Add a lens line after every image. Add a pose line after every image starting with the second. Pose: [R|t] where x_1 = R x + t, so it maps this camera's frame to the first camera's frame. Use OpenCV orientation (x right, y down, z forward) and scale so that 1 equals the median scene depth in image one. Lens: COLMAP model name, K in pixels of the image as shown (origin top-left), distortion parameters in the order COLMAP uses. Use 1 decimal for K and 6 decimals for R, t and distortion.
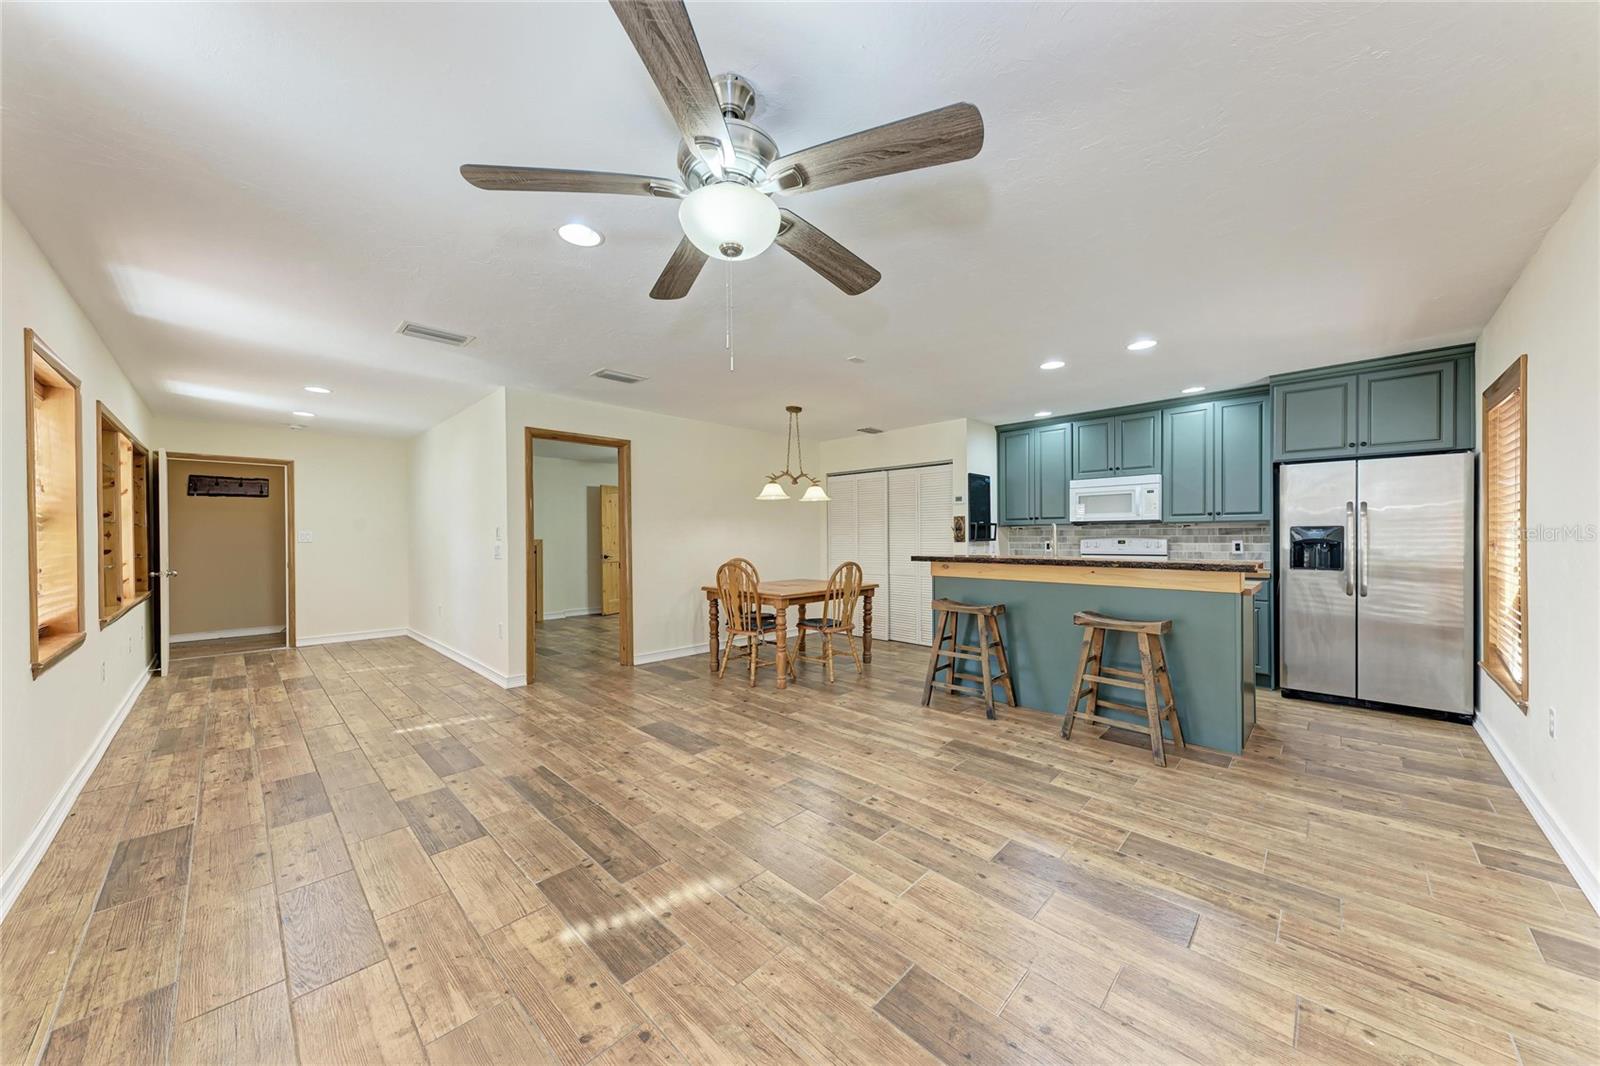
lens RADIAL K [[548.7, 0, 797.8], [0, 548.7, 537.6], [0, 0, 1]] dist [0.020384, -0.005177]
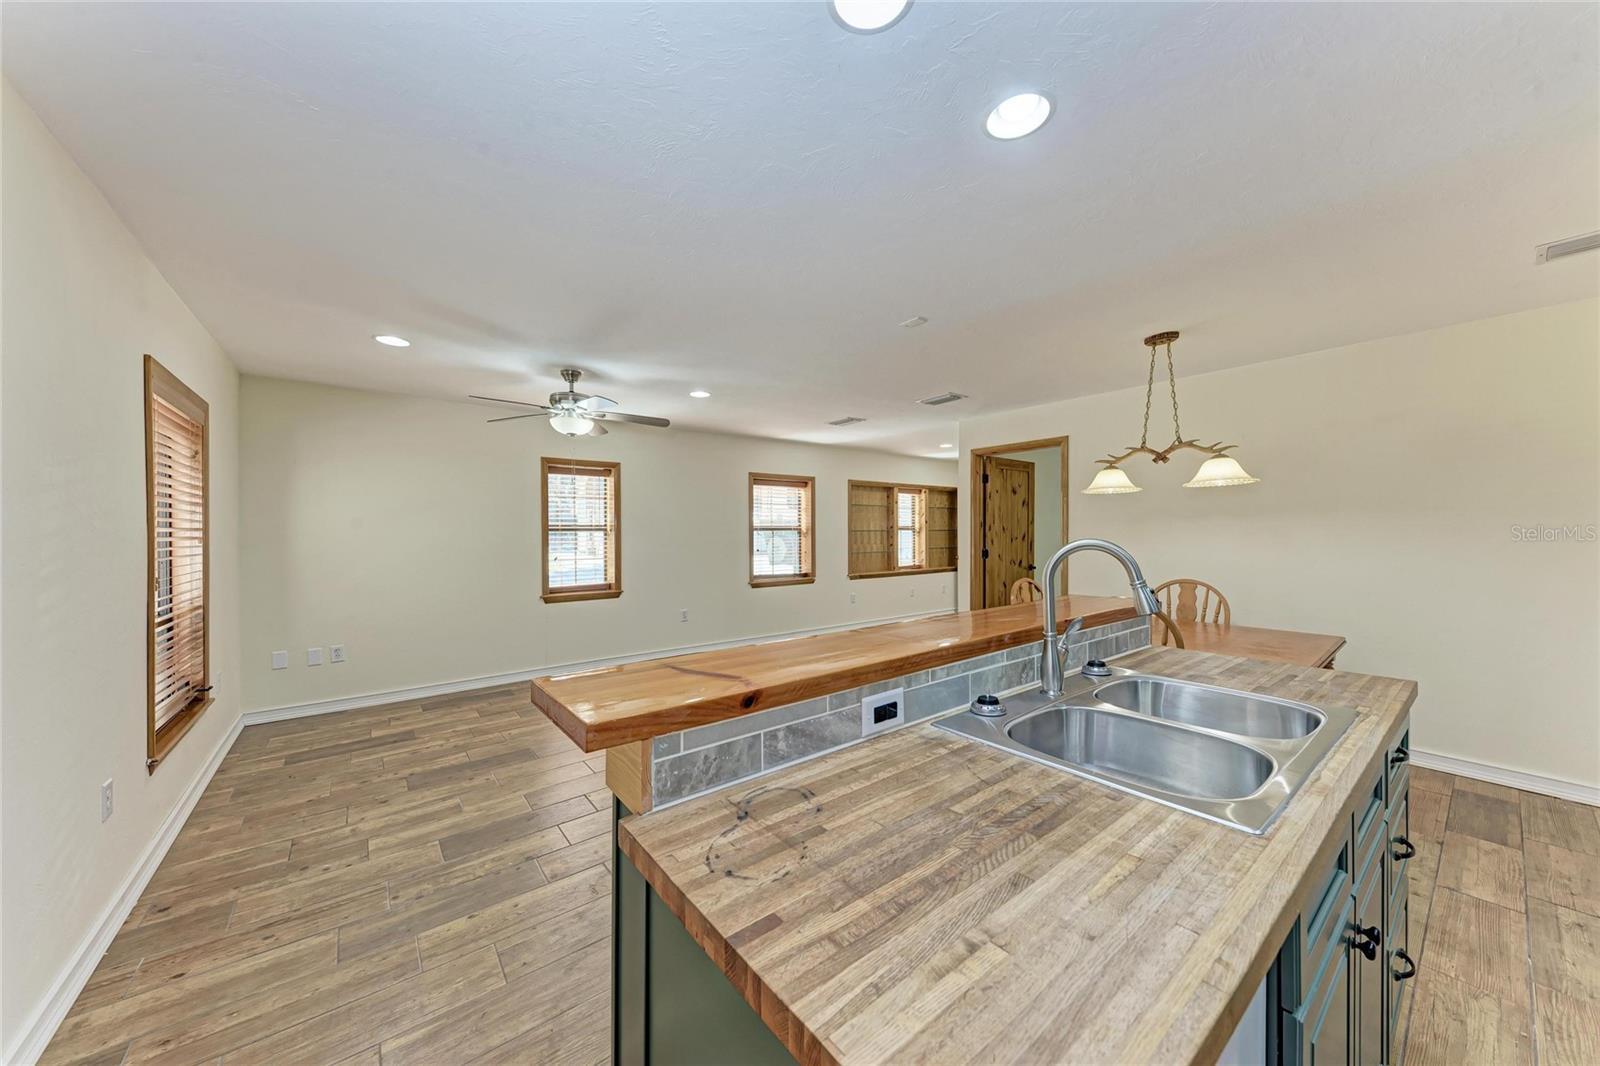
lens RADIAL K [[548.7, 0, 797.8], [0, 548.7, 537.6], [0, 0, 1]] dist [0.020384, -0.005177]
pose [[-0.128057, 0.019192, -0.991581, 0.851715], [0.001687, 0.999816, 0.019133, -0.035718], [0.991765, 0.000777, -0.128065, 0.898462]]
